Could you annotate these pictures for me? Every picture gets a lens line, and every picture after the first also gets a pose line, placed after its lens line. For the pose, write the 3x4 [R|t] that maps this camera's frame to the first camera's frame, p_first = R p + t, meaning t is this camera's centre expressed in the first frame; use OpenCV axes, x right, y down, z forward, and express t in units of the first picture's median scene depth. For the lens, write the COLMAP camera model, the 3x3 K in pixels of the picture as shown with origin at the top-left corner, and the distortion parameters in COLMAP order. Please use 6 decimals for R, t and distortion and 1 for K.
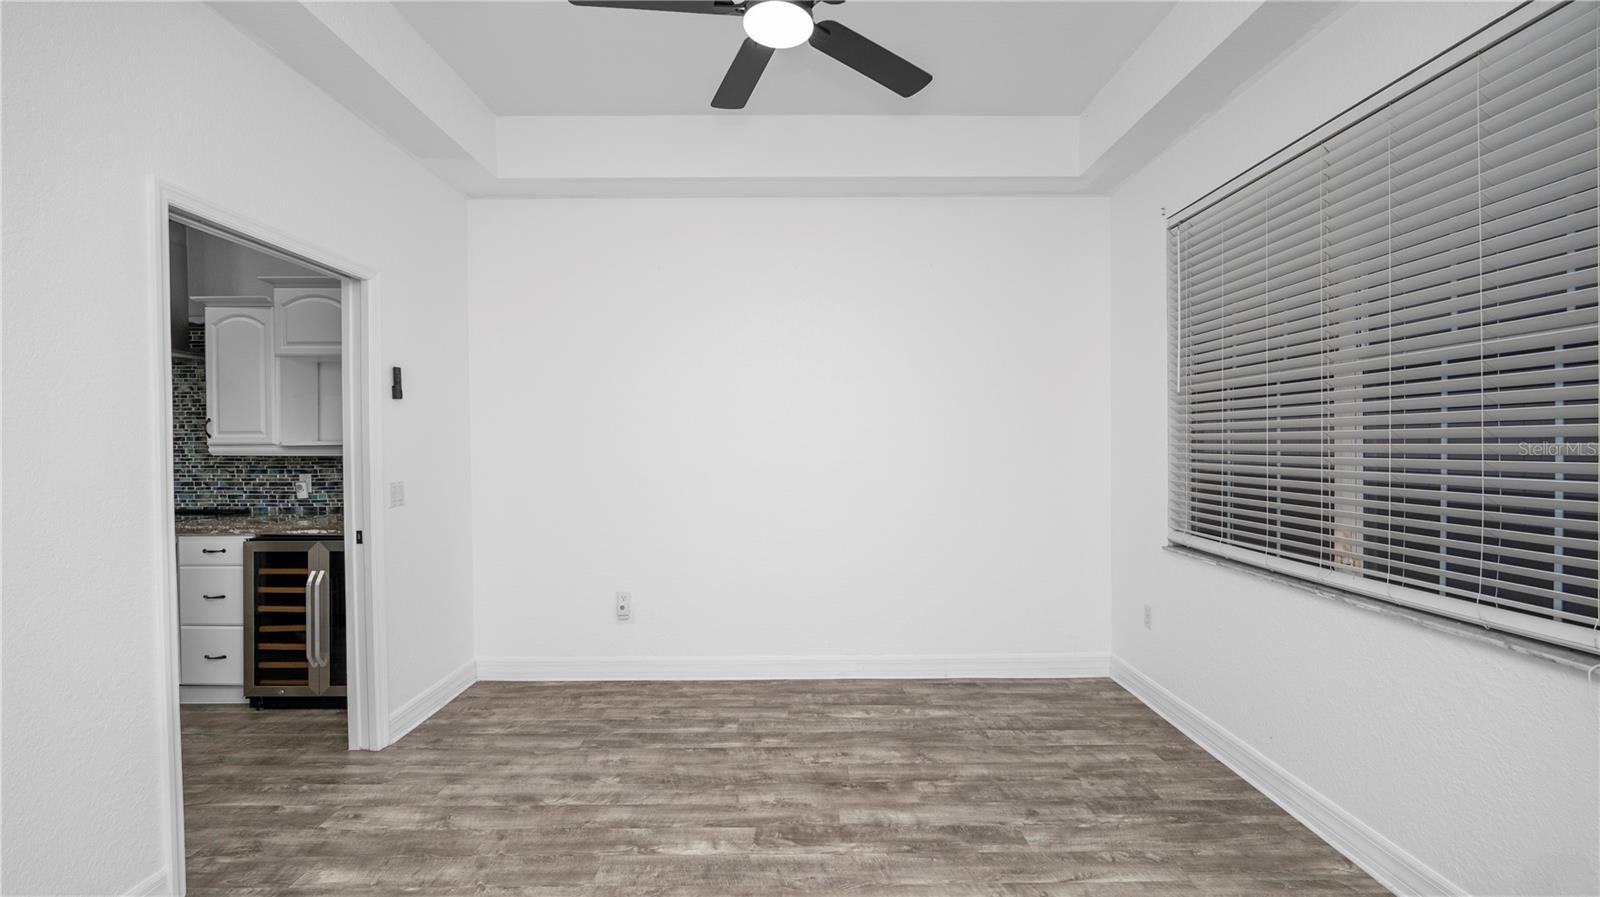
lens RADIAL K [[655.1, 0, 808.0], [0, 655.1, 446.6], [0, 0, 1]] dist [-0.010247, 0.000060]
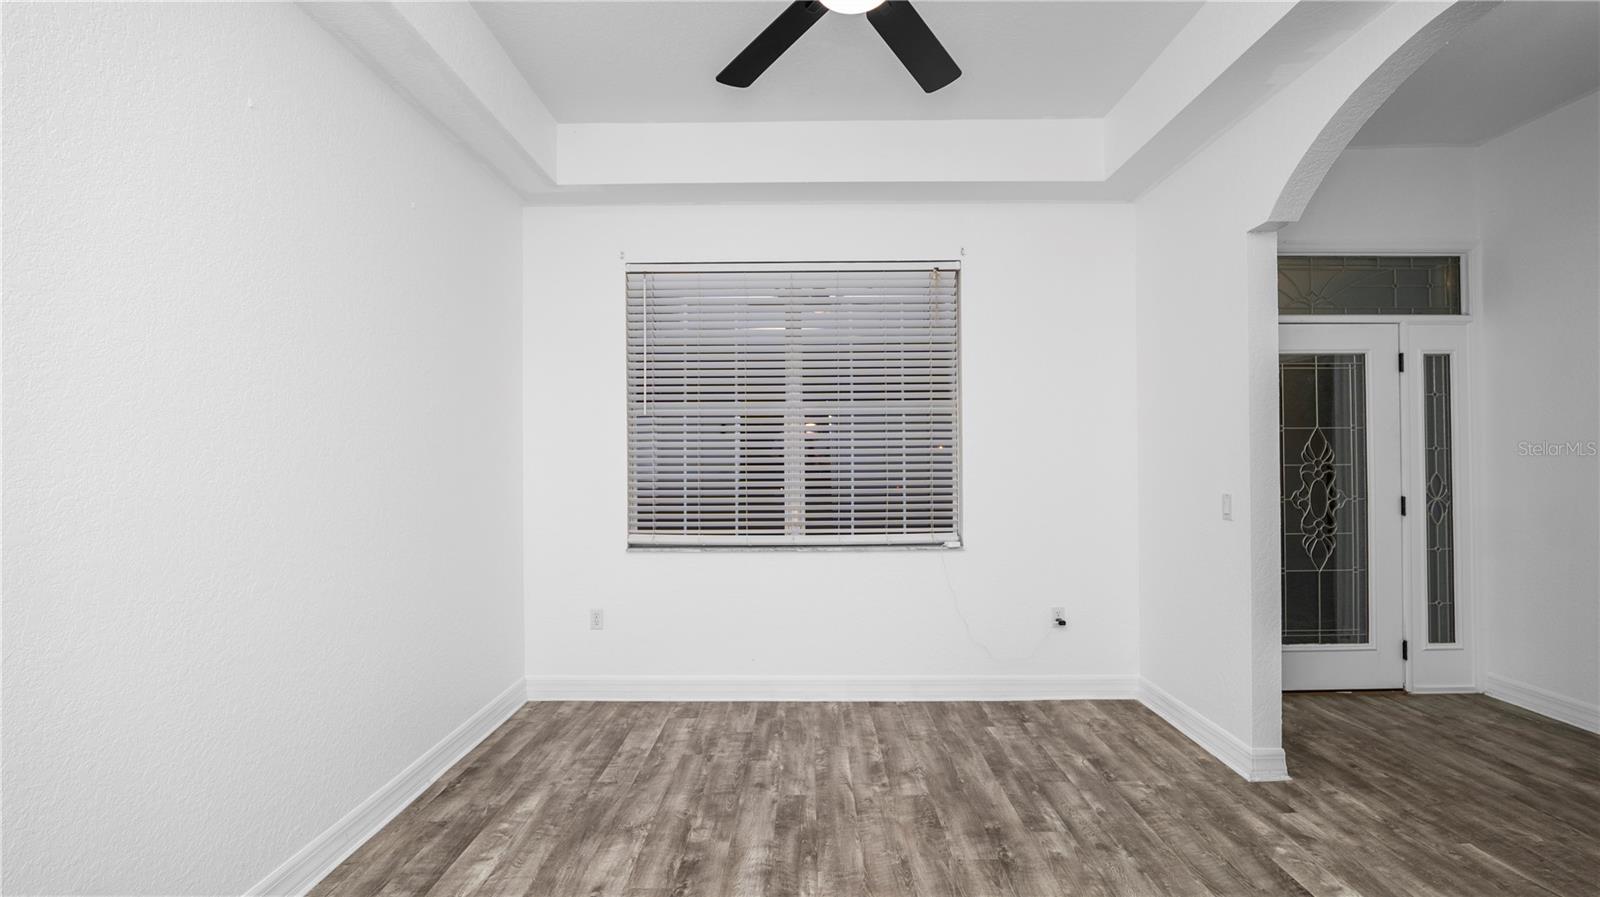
lens RADIAL K [[655.1, 0, 803.5], [0, 655.1, 442.7], [0, 0, 1]] dist [-0.010247, 0.000060]
pose [[0.009098, 0.031805, 0.999453, -0.694733], [0.011492, 0.999425, -0.031908, 0.012669], [-0.999893, 0.011776, 0.008727, 0.802043]]
